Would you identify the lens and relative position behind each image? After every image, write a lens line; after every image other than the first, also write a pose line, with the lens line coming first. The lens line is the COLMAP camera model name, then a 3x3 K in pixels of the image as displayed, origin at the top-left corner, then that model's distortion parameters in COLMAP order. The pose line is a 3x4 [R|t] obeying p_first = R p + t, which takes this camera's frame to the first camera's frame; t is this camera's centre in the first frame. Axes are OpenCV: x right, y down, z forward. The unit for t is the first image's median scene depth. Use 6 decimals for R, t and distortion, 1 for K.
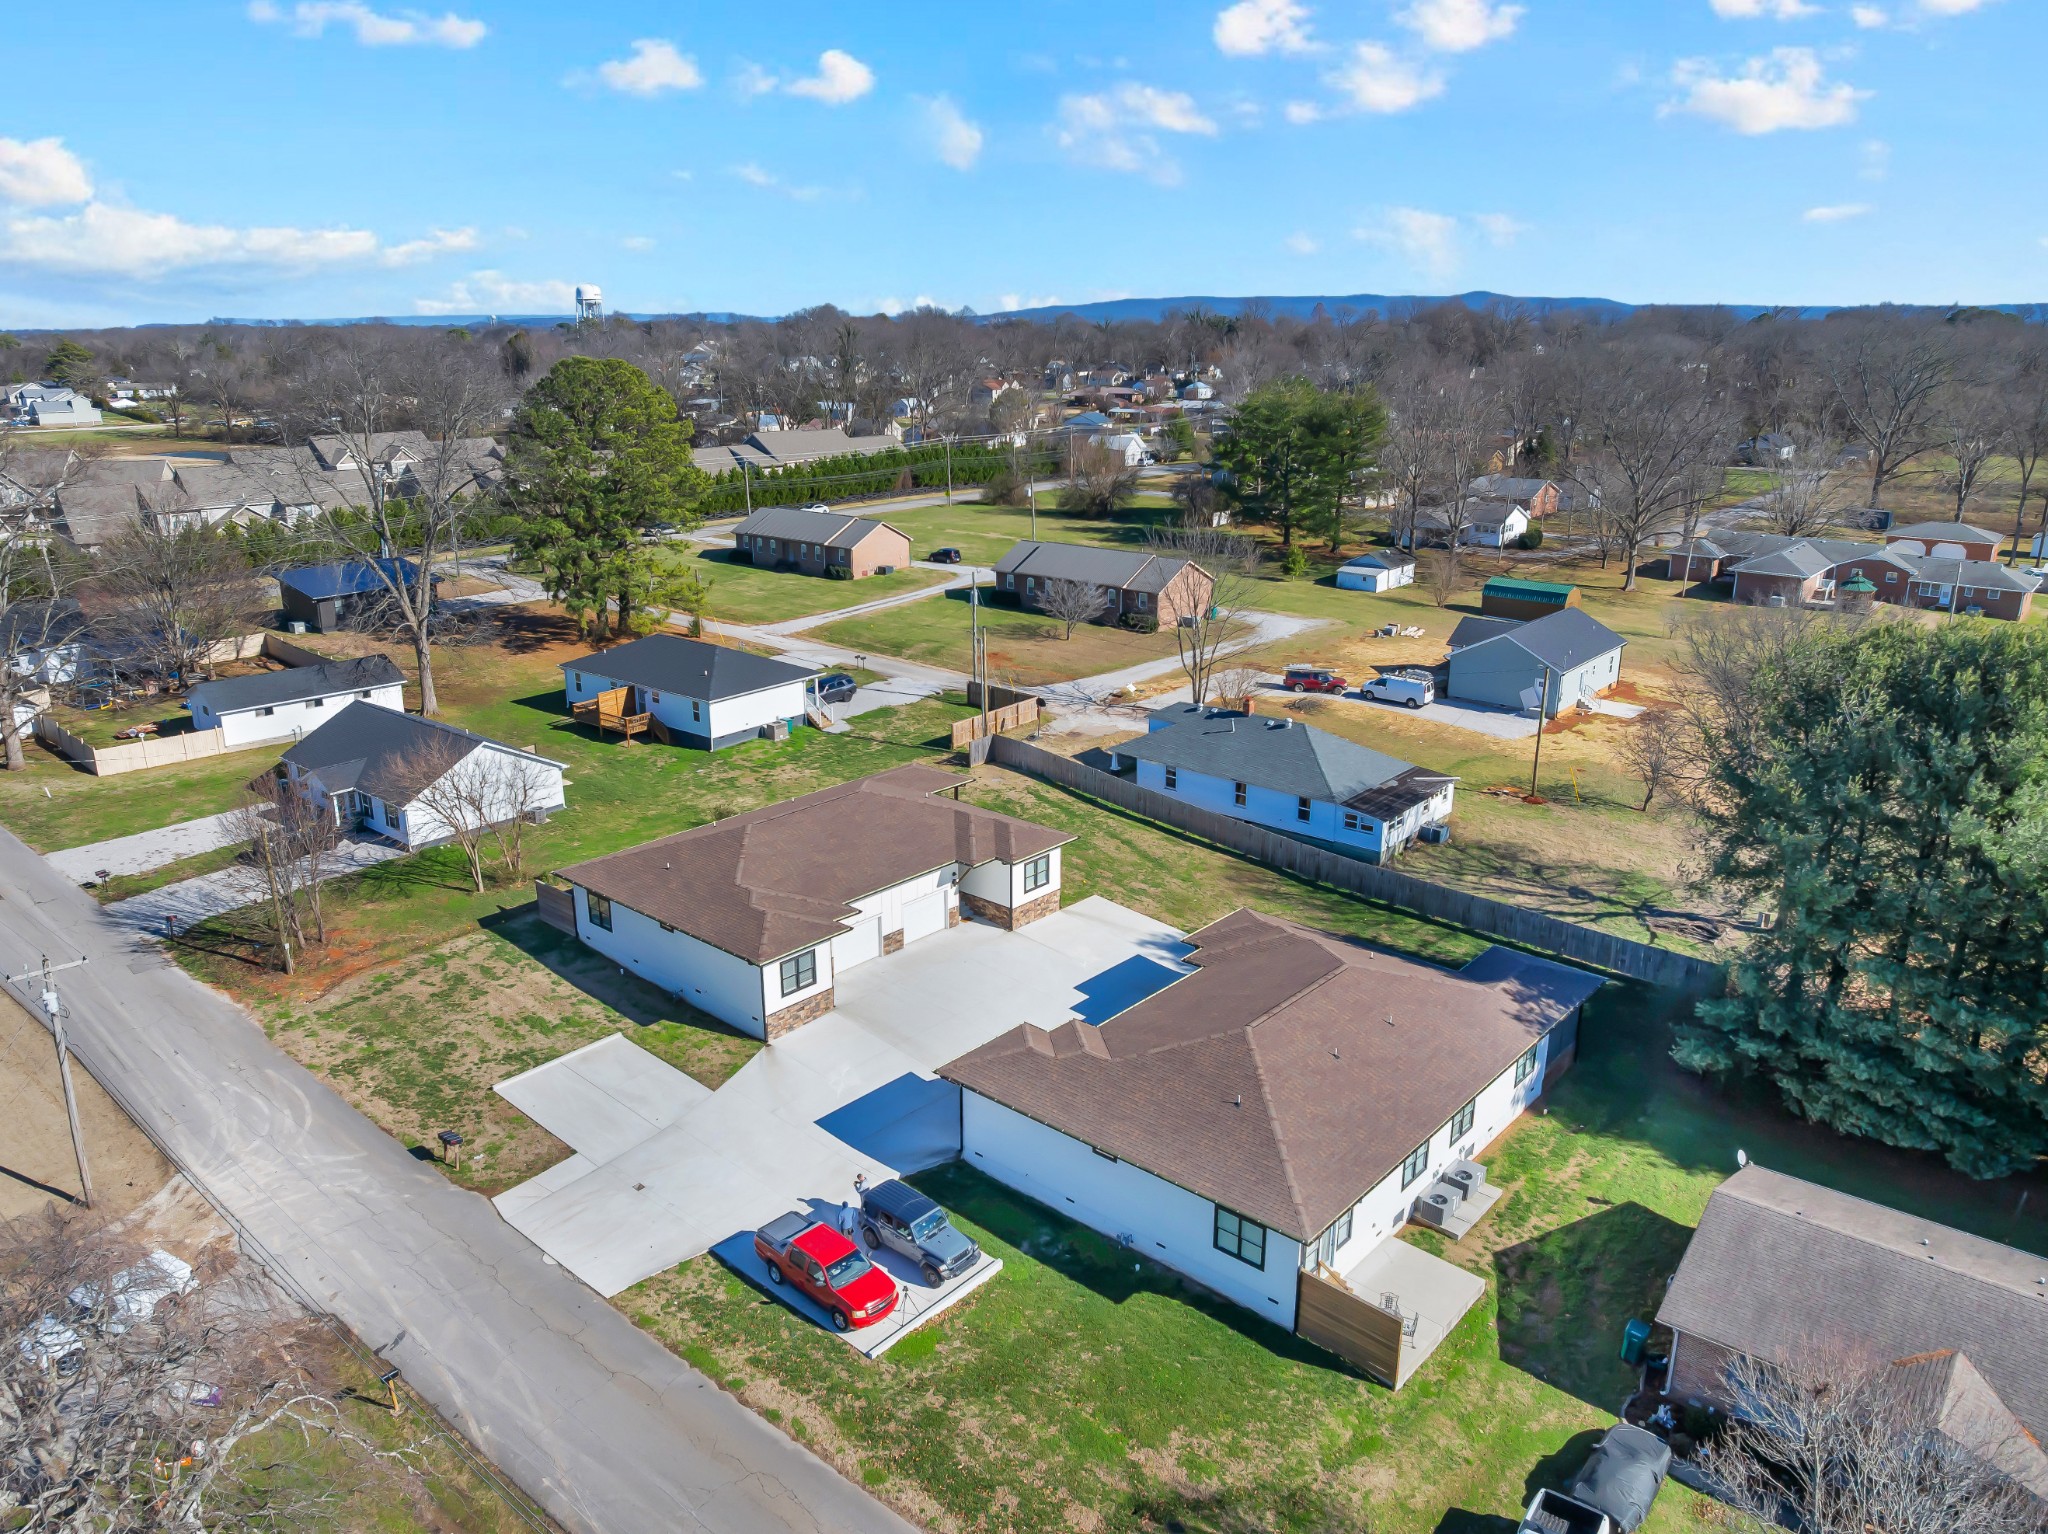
lens RADIAL K [[1432.3, 0, 1022.8], [0, 1432.3, 765.8], [0, 0, 1]] dist [-0.036143, 0.003288]
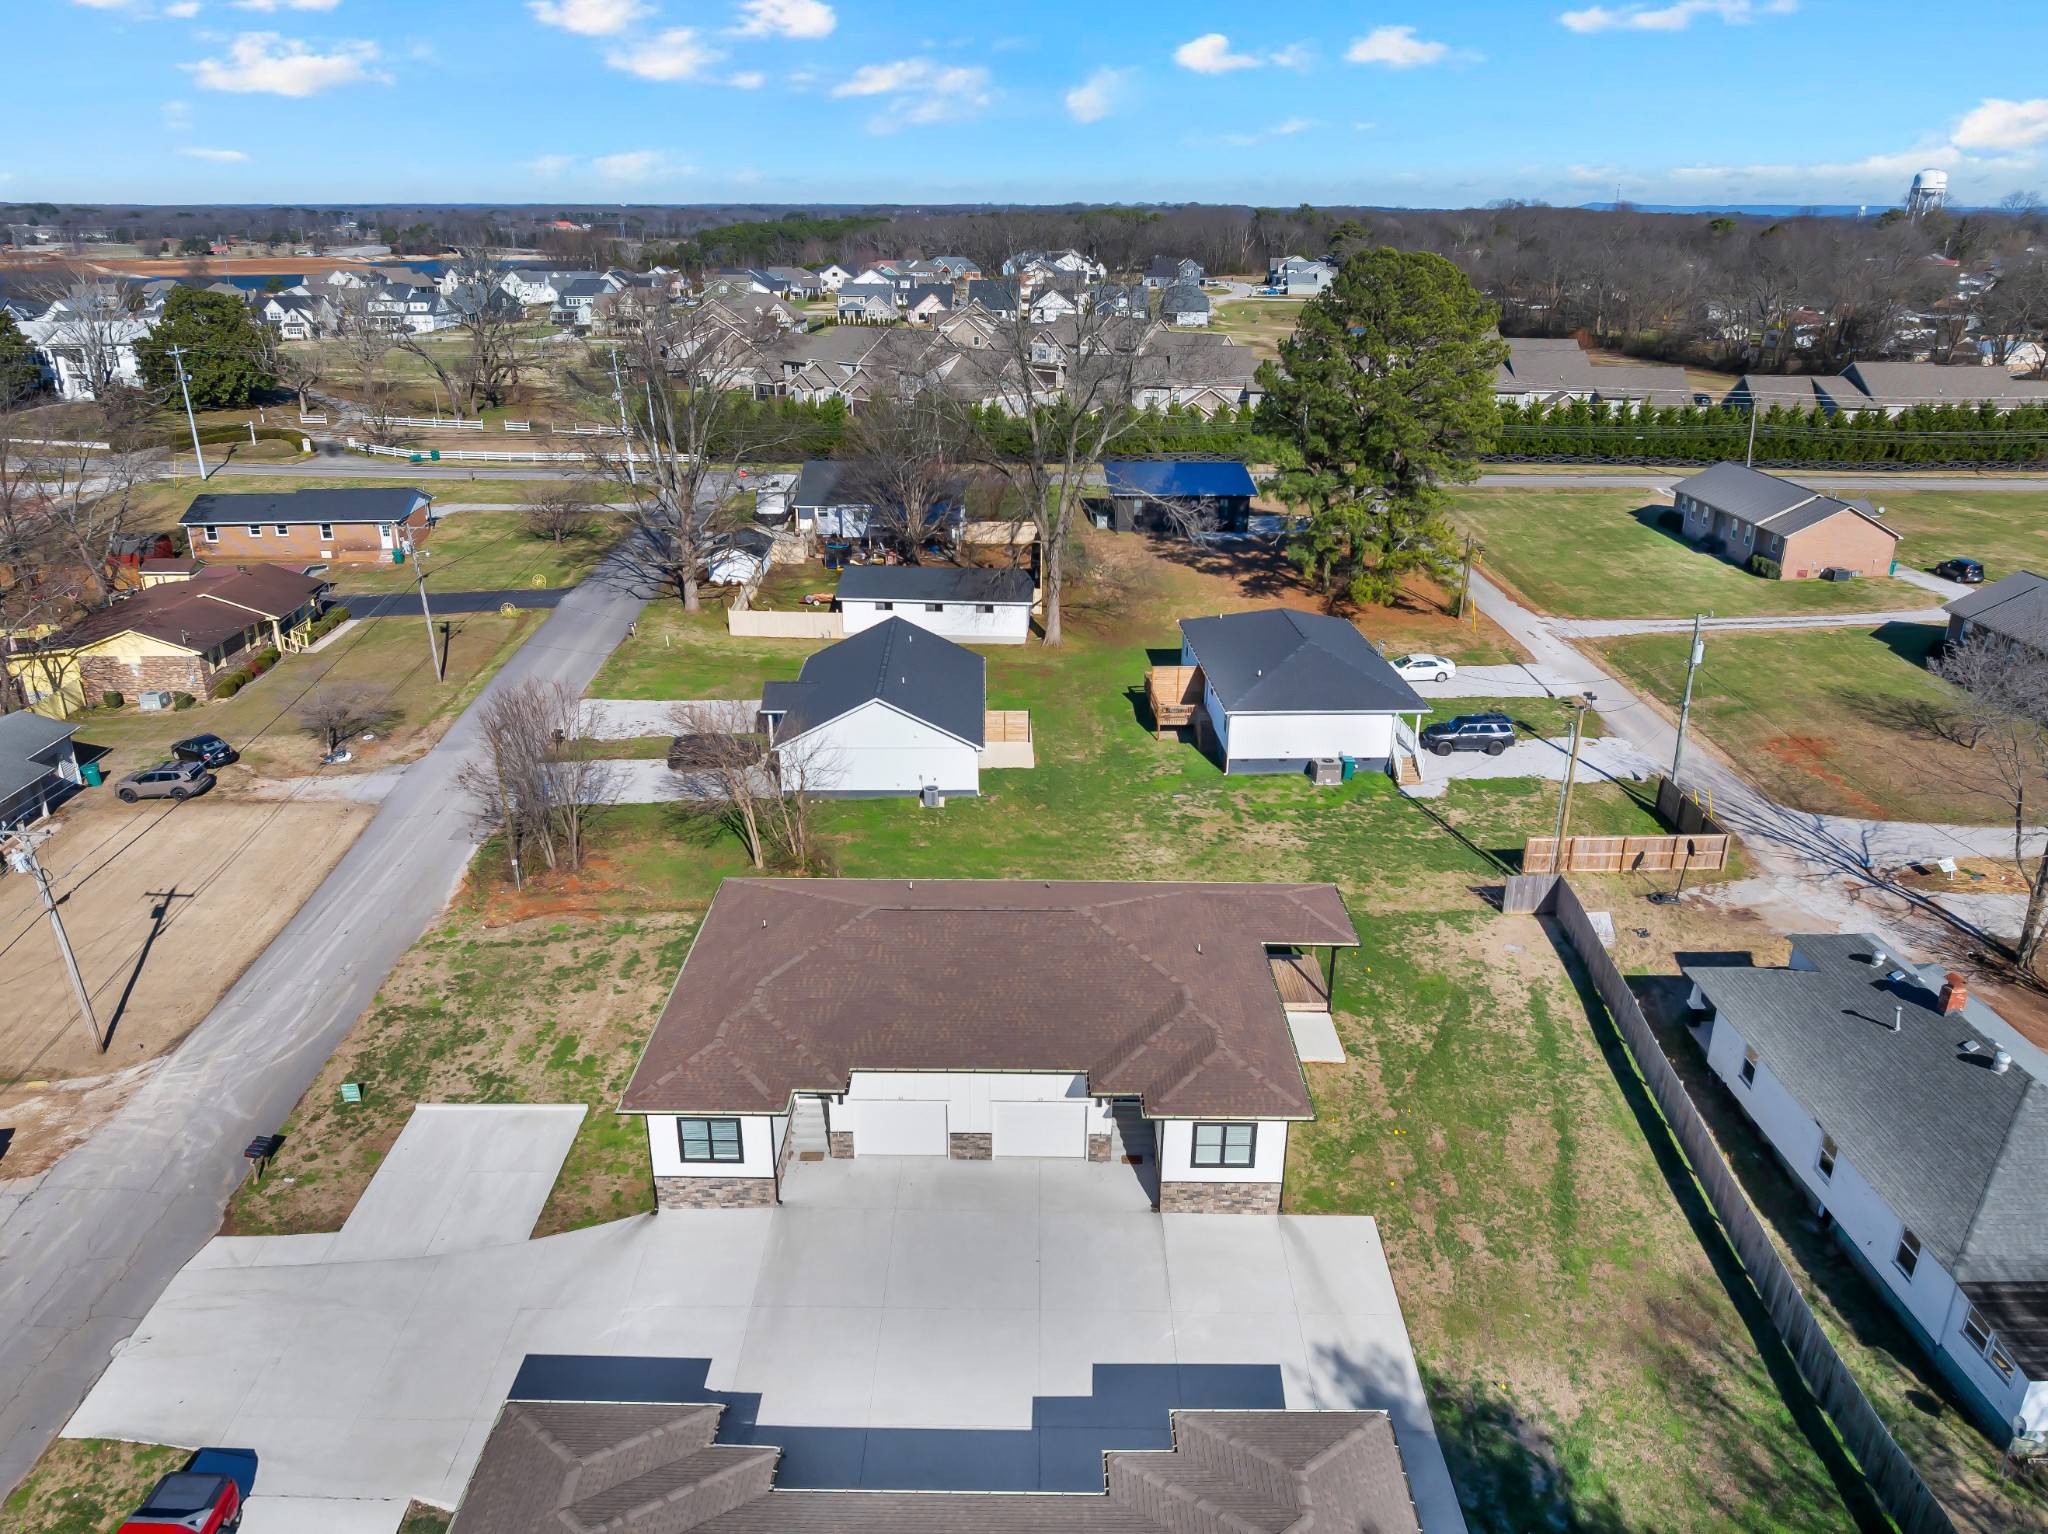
lens RADIAL K [[1432.3, 0, 1020.1], [0, 1432.3, 760.4], [0, 0, 1]] dist [-0.036143, 0.003288]
pose [[0.658108, 0.274618, -0.701055, 0.250853], [-0.226362, 0.960200, 0.163635, -0.120426], [0.718090, 0.051003, 0.694079, 0.393716]]
